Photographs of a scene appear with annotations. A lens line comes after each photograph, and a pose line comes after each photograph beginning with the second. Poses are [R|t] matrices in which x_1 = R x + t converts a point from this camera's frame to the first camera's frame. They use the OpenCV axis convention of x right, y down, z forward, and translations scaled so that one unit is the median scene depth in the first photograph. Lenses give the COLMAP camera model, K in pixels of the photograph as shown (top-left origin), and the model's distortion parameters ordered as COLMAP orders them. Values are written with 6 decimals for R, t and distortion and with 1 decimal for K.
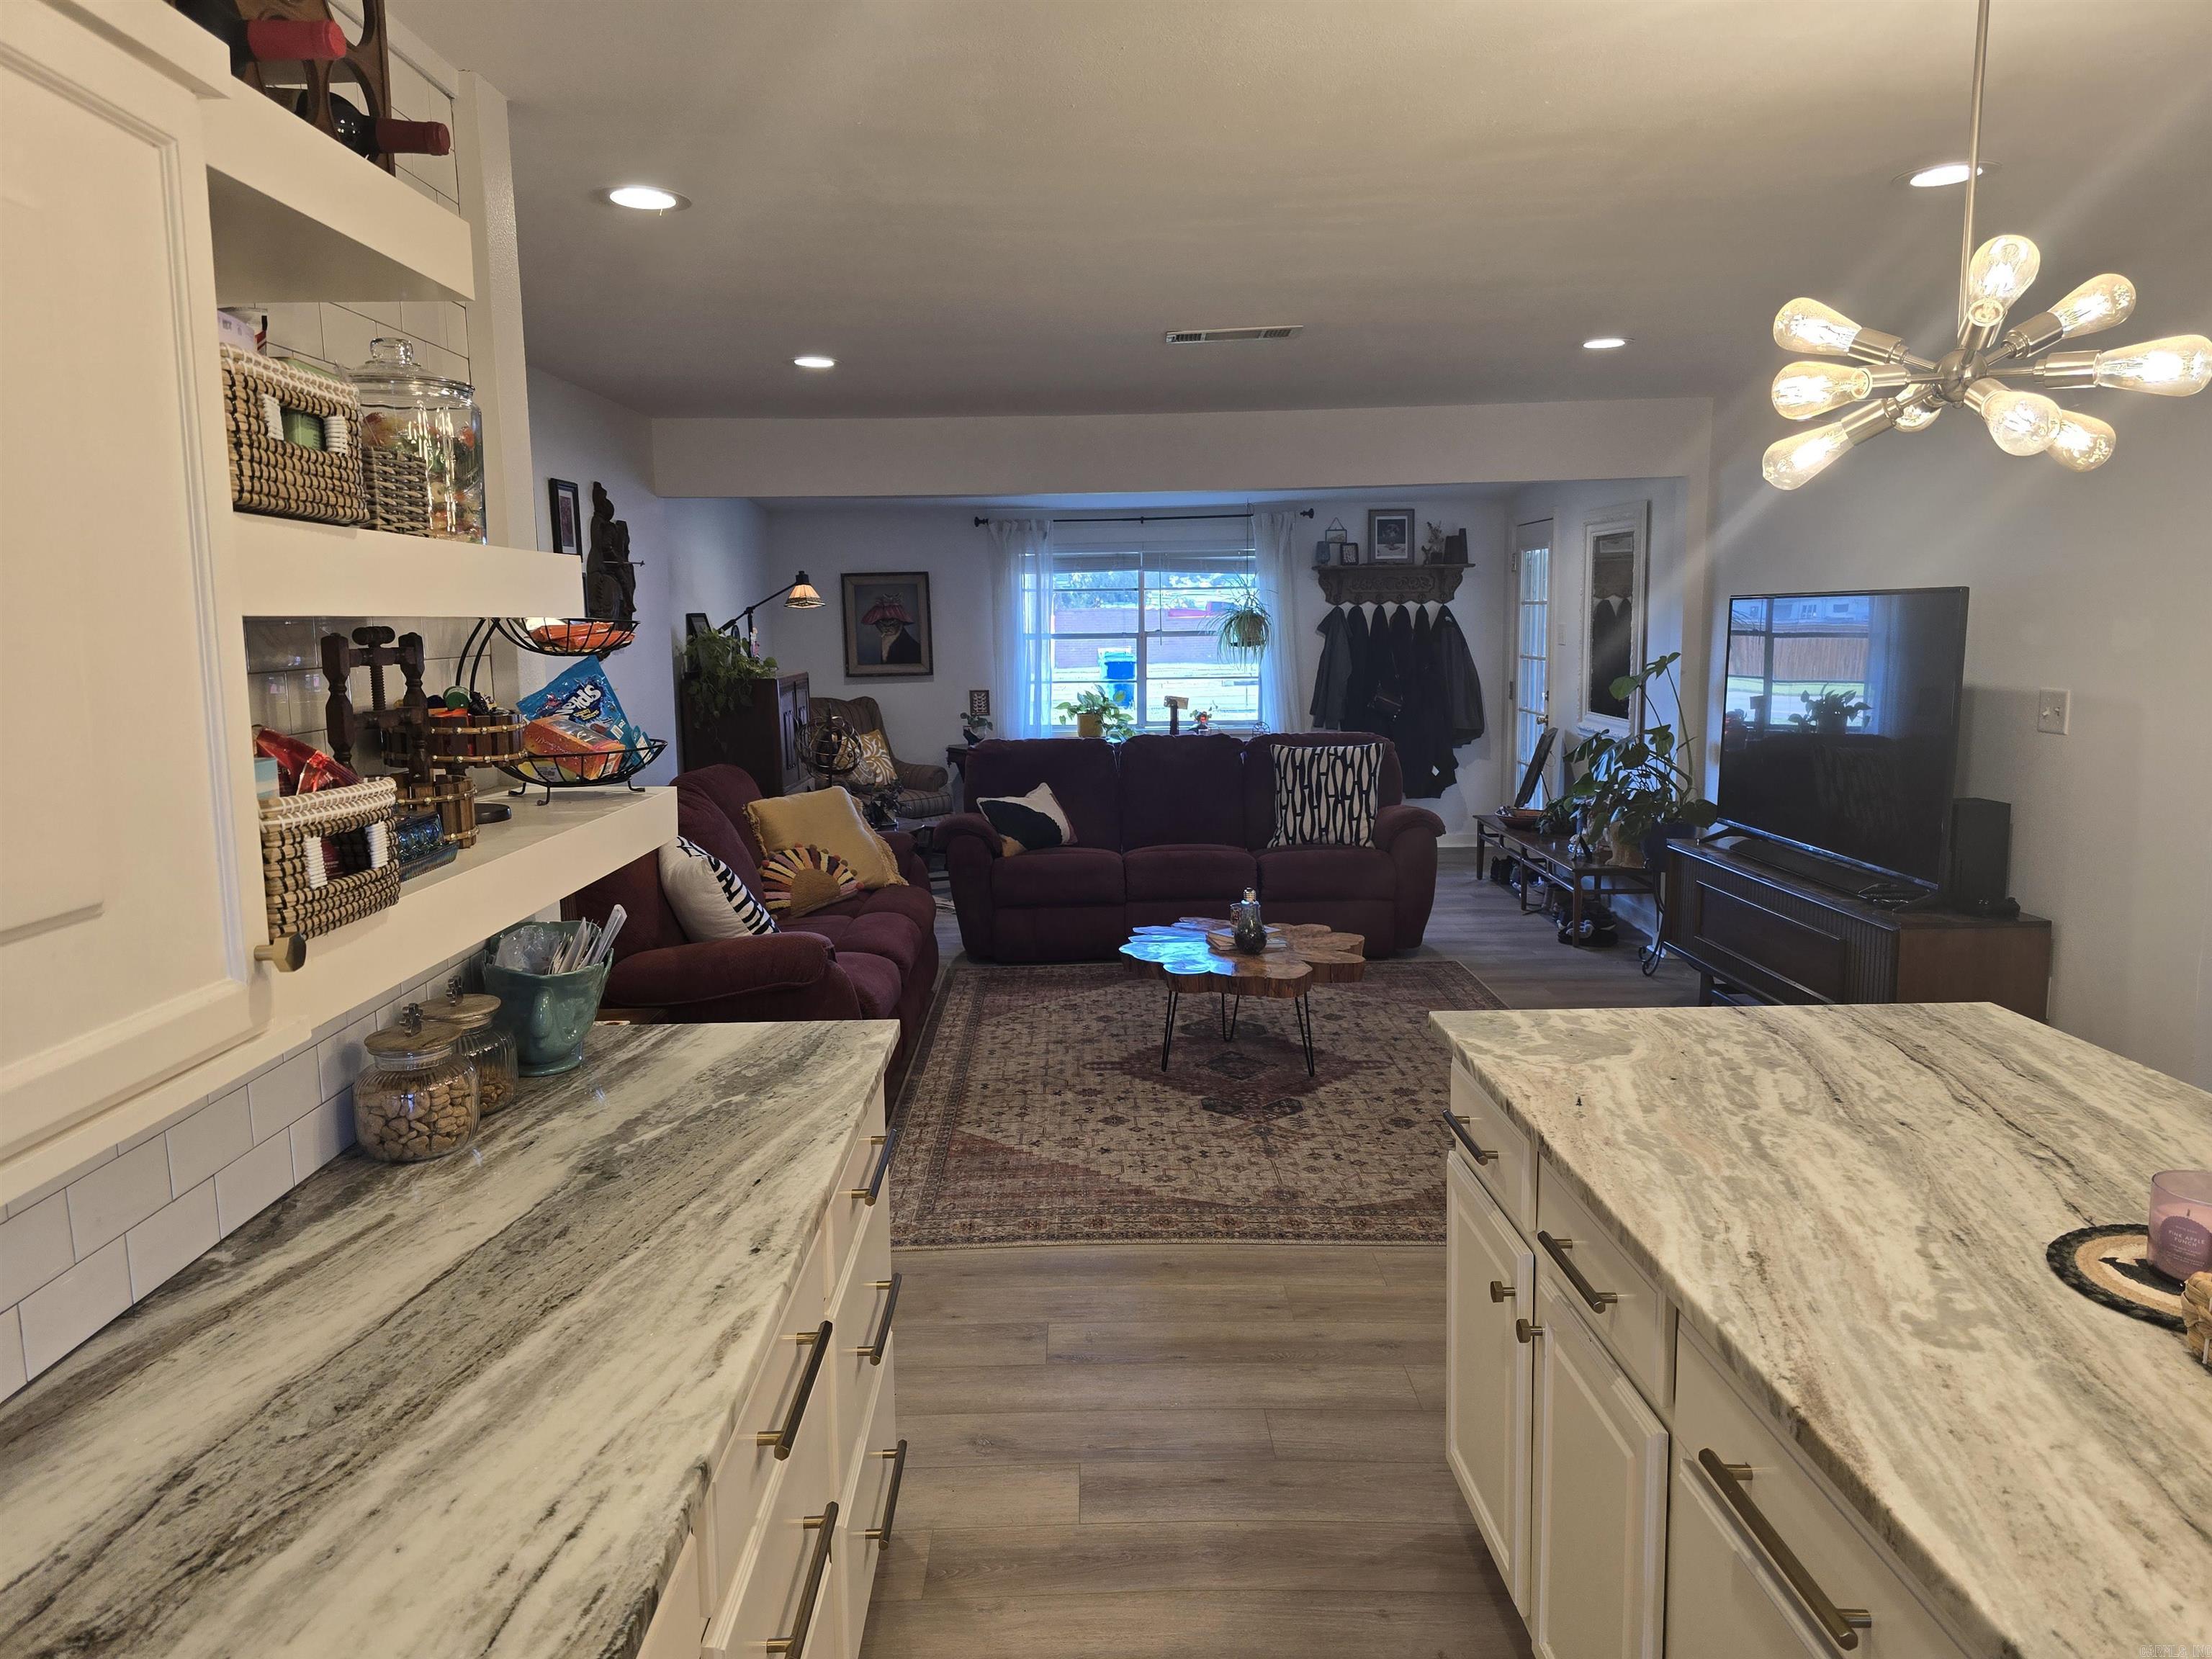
lens RADIAL K [[1485.8, 0, 1070.5], [0, 1485.8, 843.1], [0, 0, 1]] dist [0.063549, -0.069168]
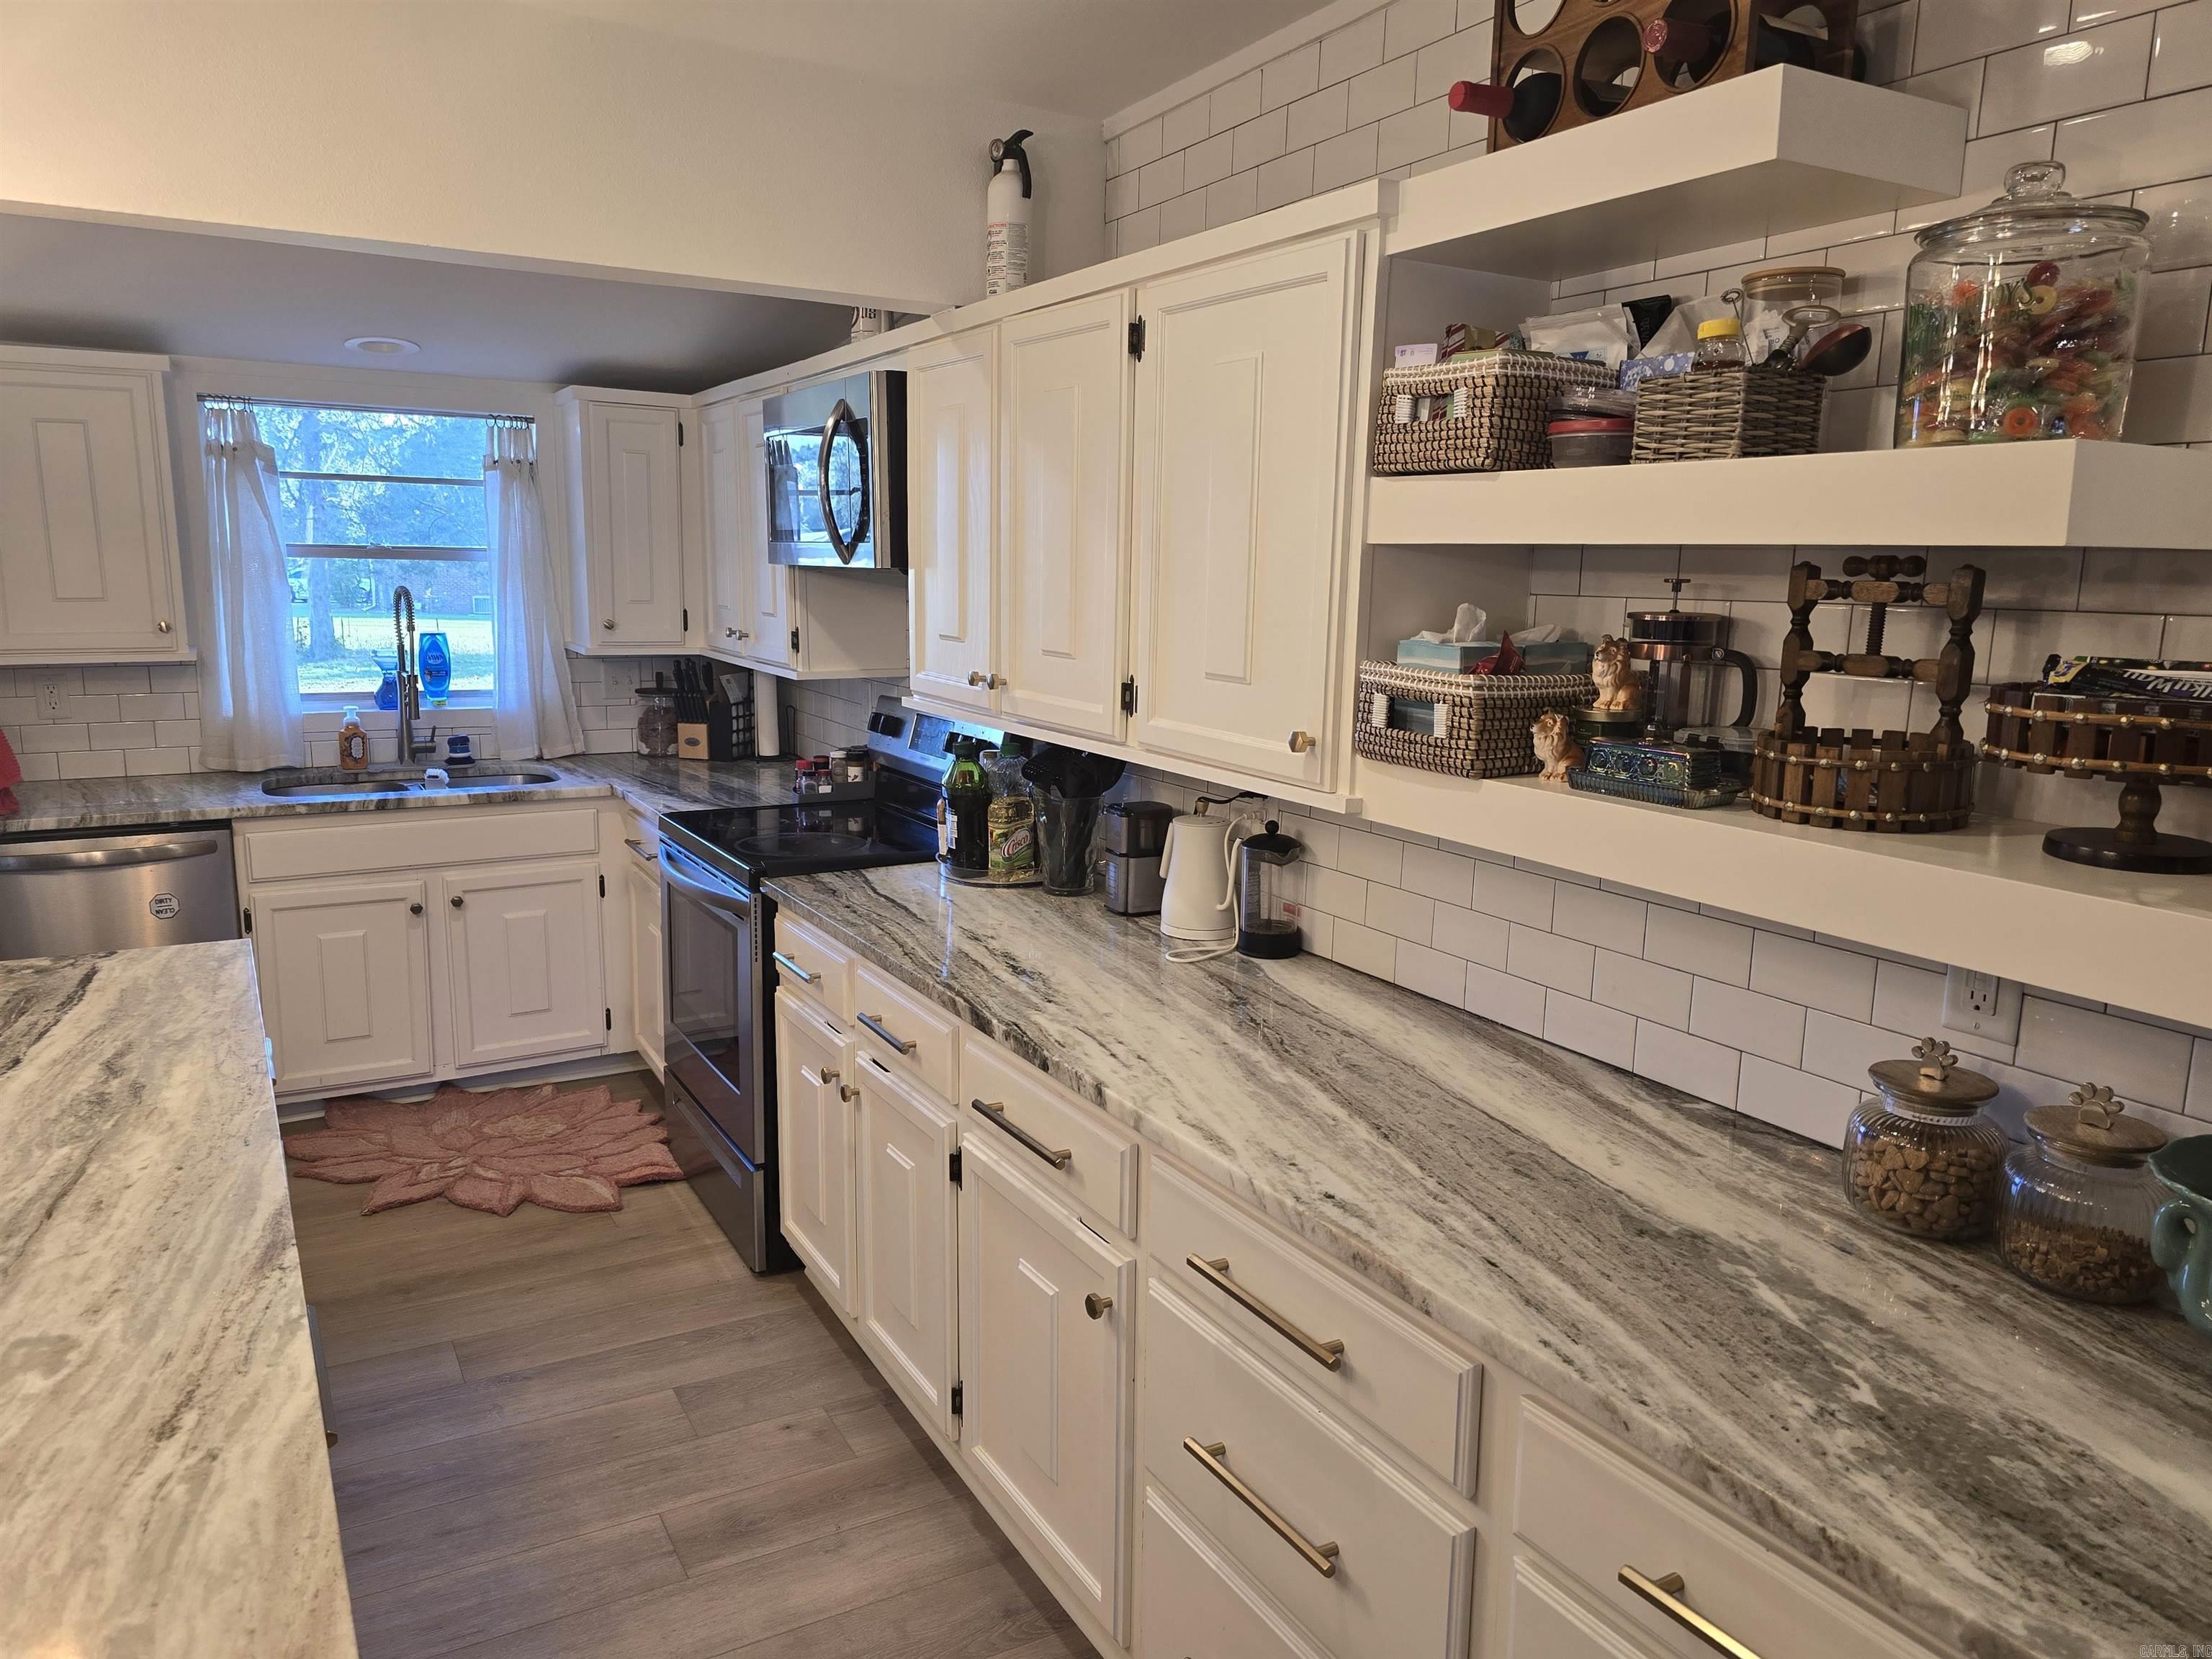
lens RADIAL K [[1498.7, 0, 1087.9], [0, 1498.7, 829.6], [0, 0, 1]] dist [0.068868, -0.053986]
pose [[-0.866034, 0.092143, -0.491421, 0.297768], [-0.076556, 0.946844, 0.312452, -0.192101], [0.494089, 0.308215, -0.812945, 1.263558]]
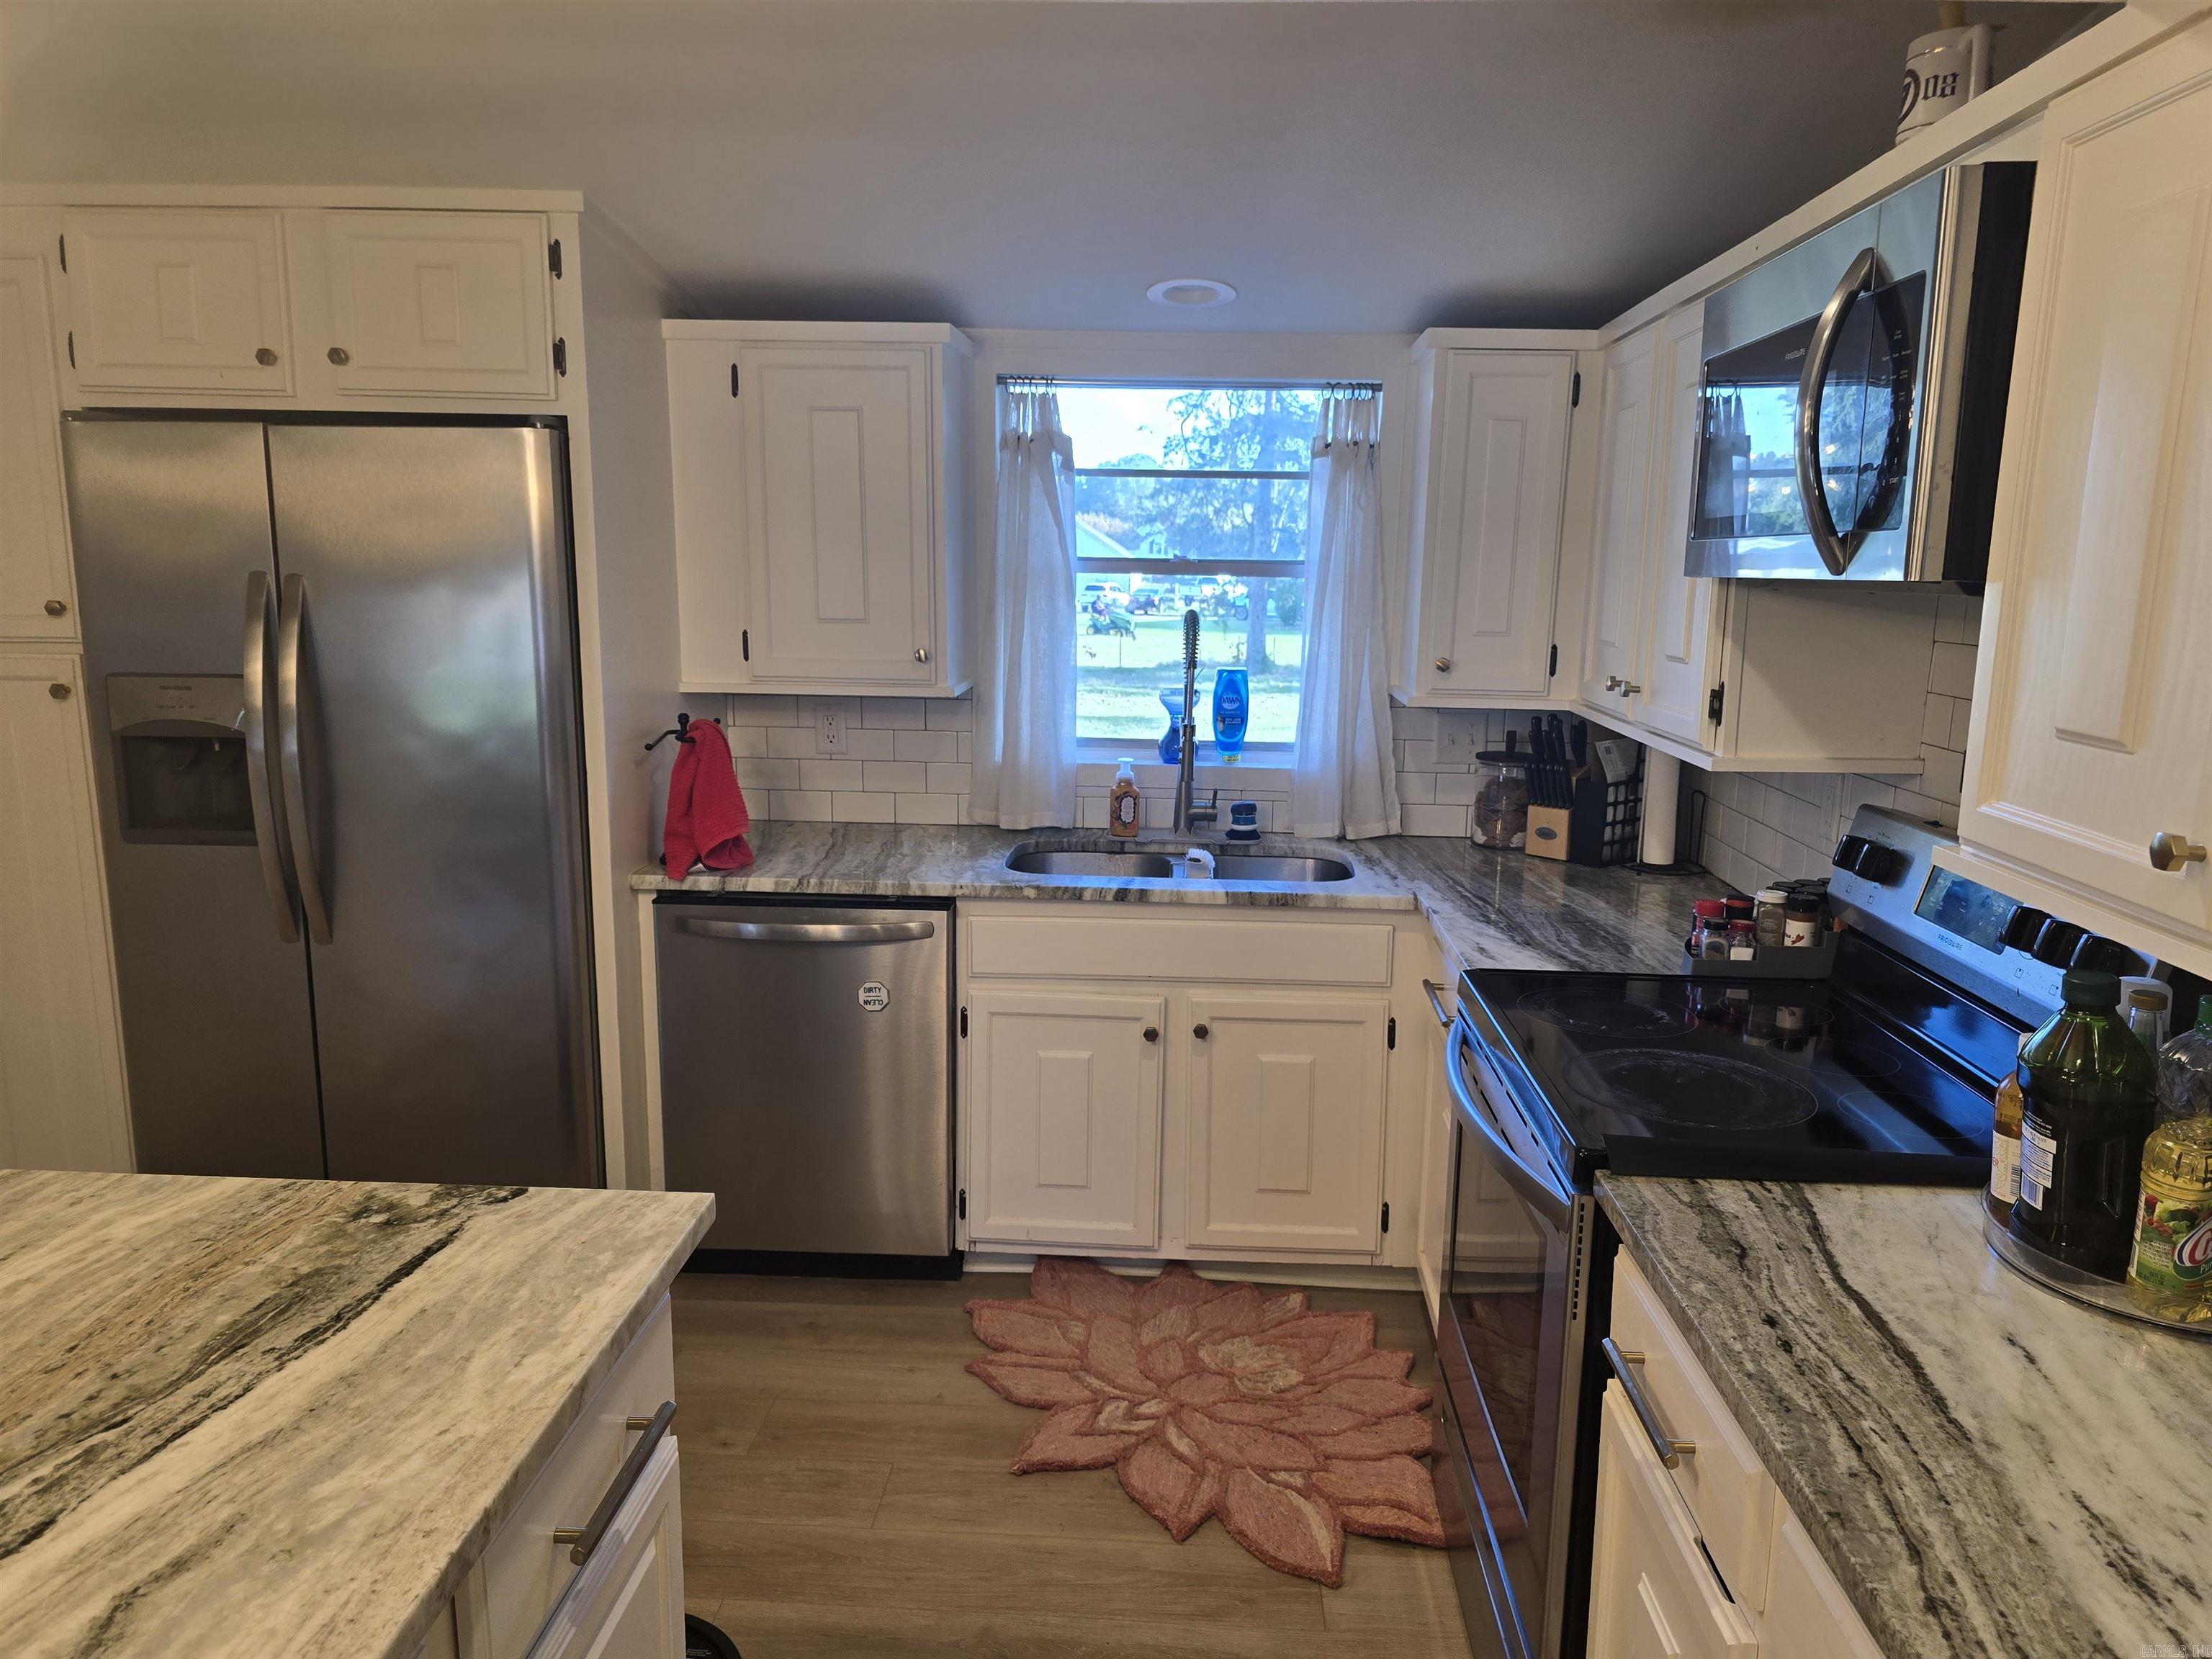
lens RADIAL K [[1513.2, 0, 1122.1], [0, 1513.2, 832.8], [0, 0, 1]] dist [0.085068, -0.081308]
pose [[-0.999152, -0.007756, 0.040438, 0.070466], [0.005658, 0.946925, 0.321405, -0.082236], [-0.040785, 0.321361, -0.946078, 0.626298]]
